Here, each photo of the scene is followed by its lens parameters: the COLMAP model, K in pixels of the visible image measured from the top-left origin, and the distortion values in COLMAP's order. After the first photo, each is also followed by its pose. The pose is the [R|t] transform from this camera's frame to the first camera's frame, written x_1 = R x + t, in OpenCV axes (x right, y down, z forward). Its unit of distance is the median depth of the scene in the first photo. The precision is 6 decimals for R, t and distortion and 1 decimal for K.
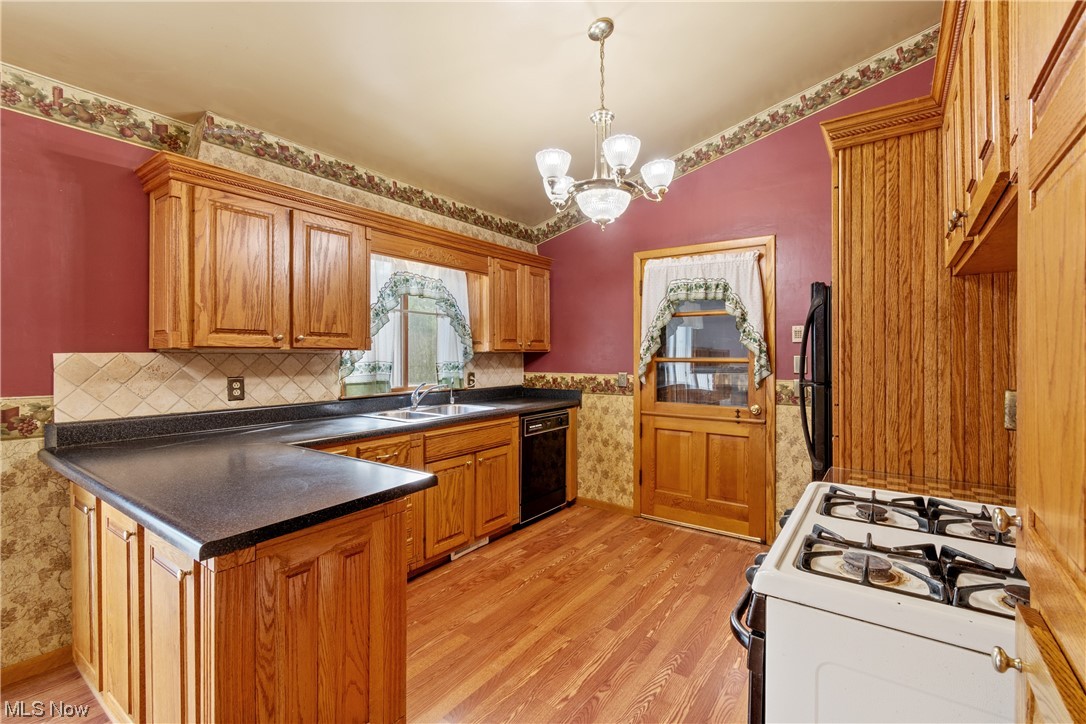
lens RADIAL K [[482.6, 0, 552.5], [0, 482.6, 354.3], [0, 0, 1]] dist [0.004248, -0.001195]
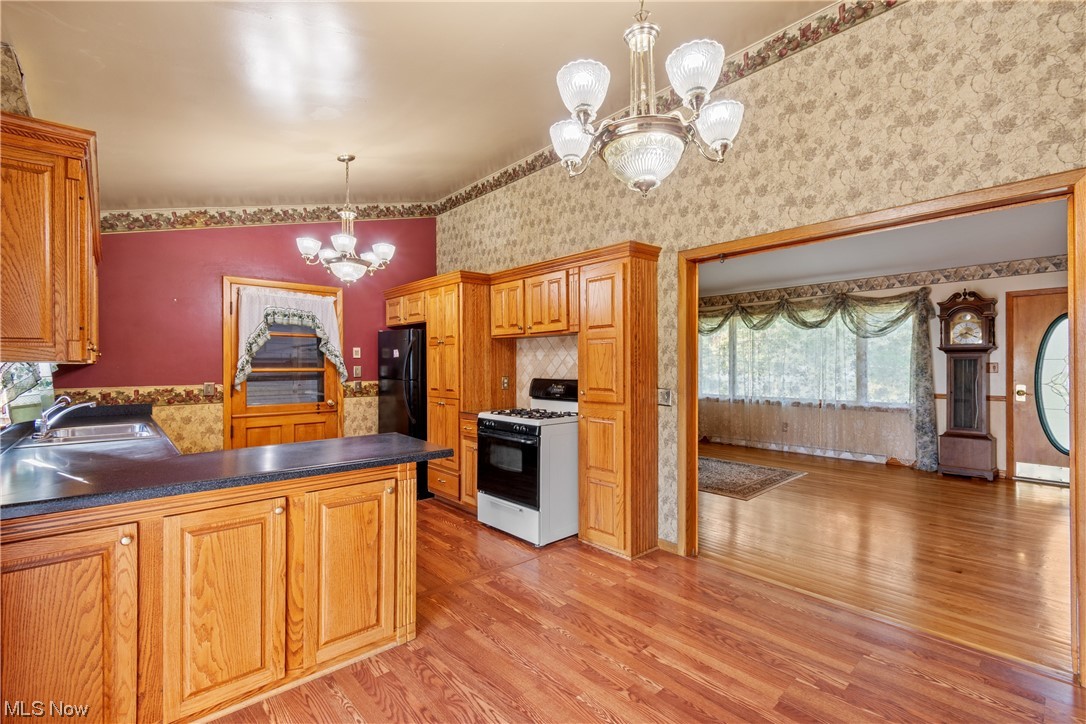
lens RADIAL K [[482.6, 0, 545.6], [0, 482.6, 361.0], [0, 0, 1]] dist [0.004248, -0.001195]
pose [[0.225506, 0.005540, 0.974226, -1.193647], [0.003066, 0.999975, -0.006396, -0.003480], [-0.974237, 0.004429, 0.225483, 0.023592]]
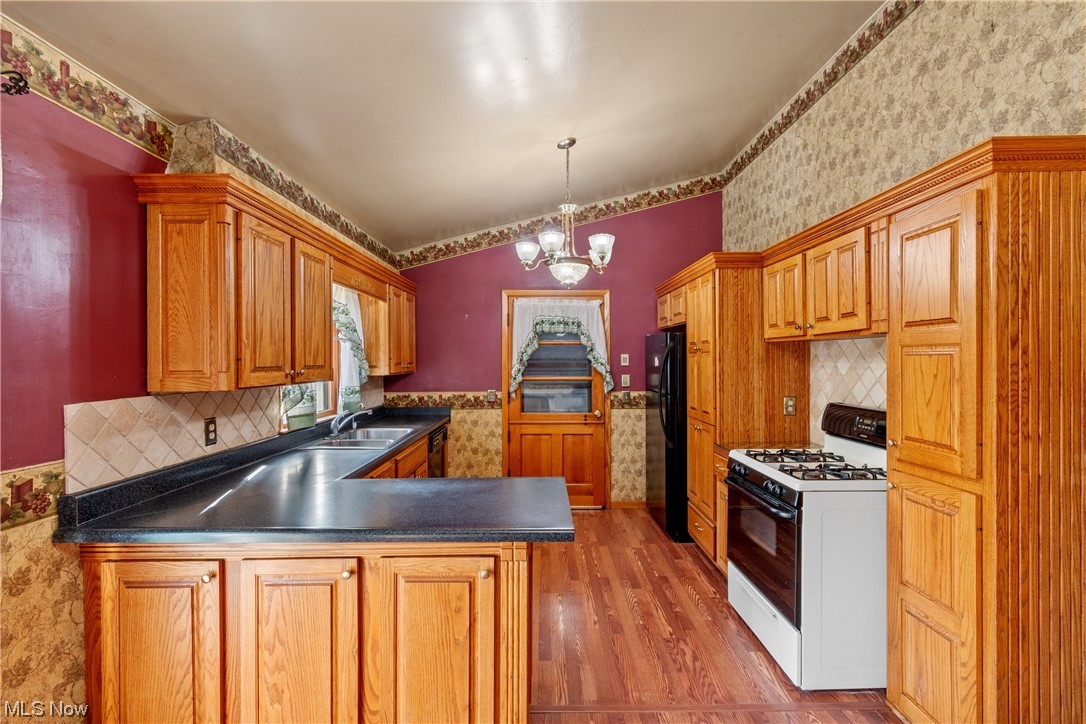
lens RADIAL K [[482.6, 0, 553.9], [0, 482.6, 360.6], [0, 0, 1]] dist [0.004248, -0.001195]
pose [[0.806940, -0.004981, 0.590612, -0.686630], [0.004493, 0.999987, 0.002295, -0.057597], [-0.590616, 0.000801, 0.806952, -0.072351]]
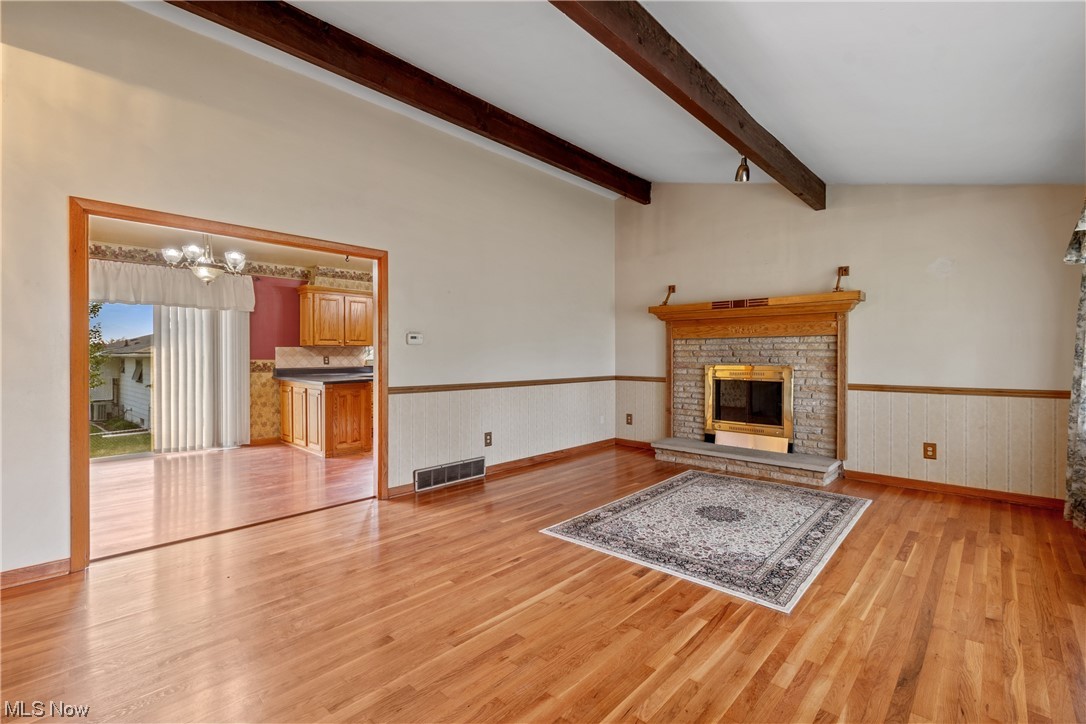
lens RADIAL K [[482.6, 0, 557.6], [0, 482.6, 355.3], [0, 0, 1]] dist [0.004248, -0.001195]
pose [[0.993004, -0.003278, -0.118034, 1.018445], [0.003502, 0.999992, 0.001689, 0.043961], [0.118028, -0.002090, 0.993008, -1.639967]]
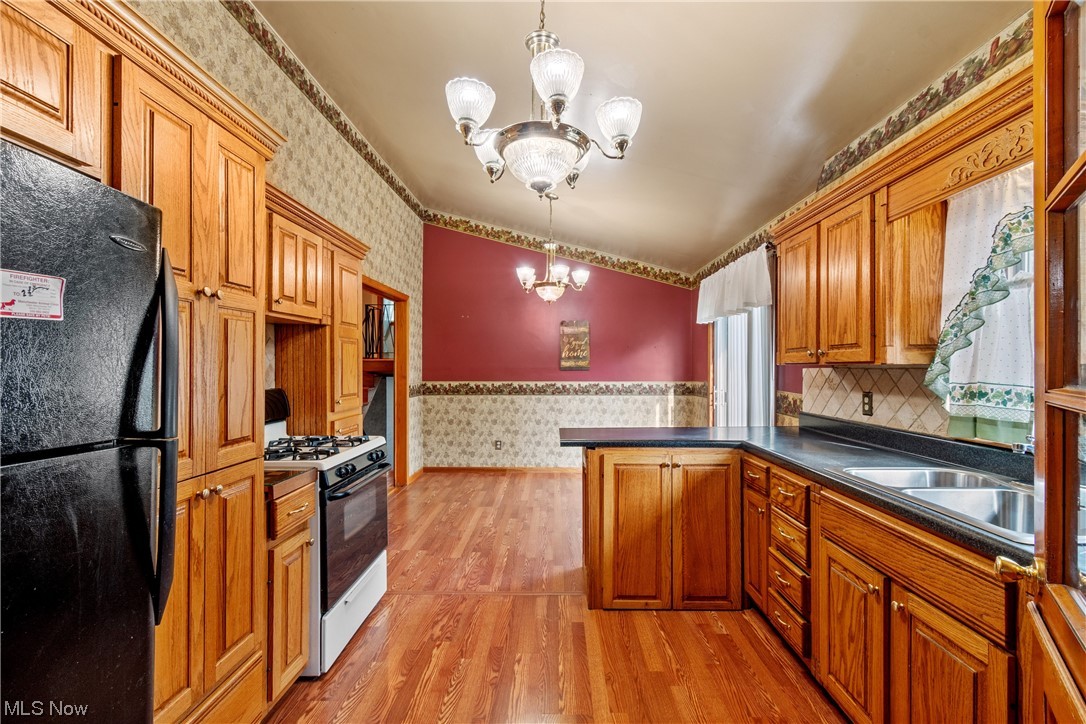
lens RADIAL K [[482.6, 0, 548.8], [0, 482.6, 367.0], [0, 0, 1]] dist [0.004248, -0.001195]
pose [[-0.824944, -0.004420, -0.565197, 0.470210], [-0.003584, 0.999990, -0.002589, -0.000332], [0.565202, -0.000110, -0.824952, 1.491127]]
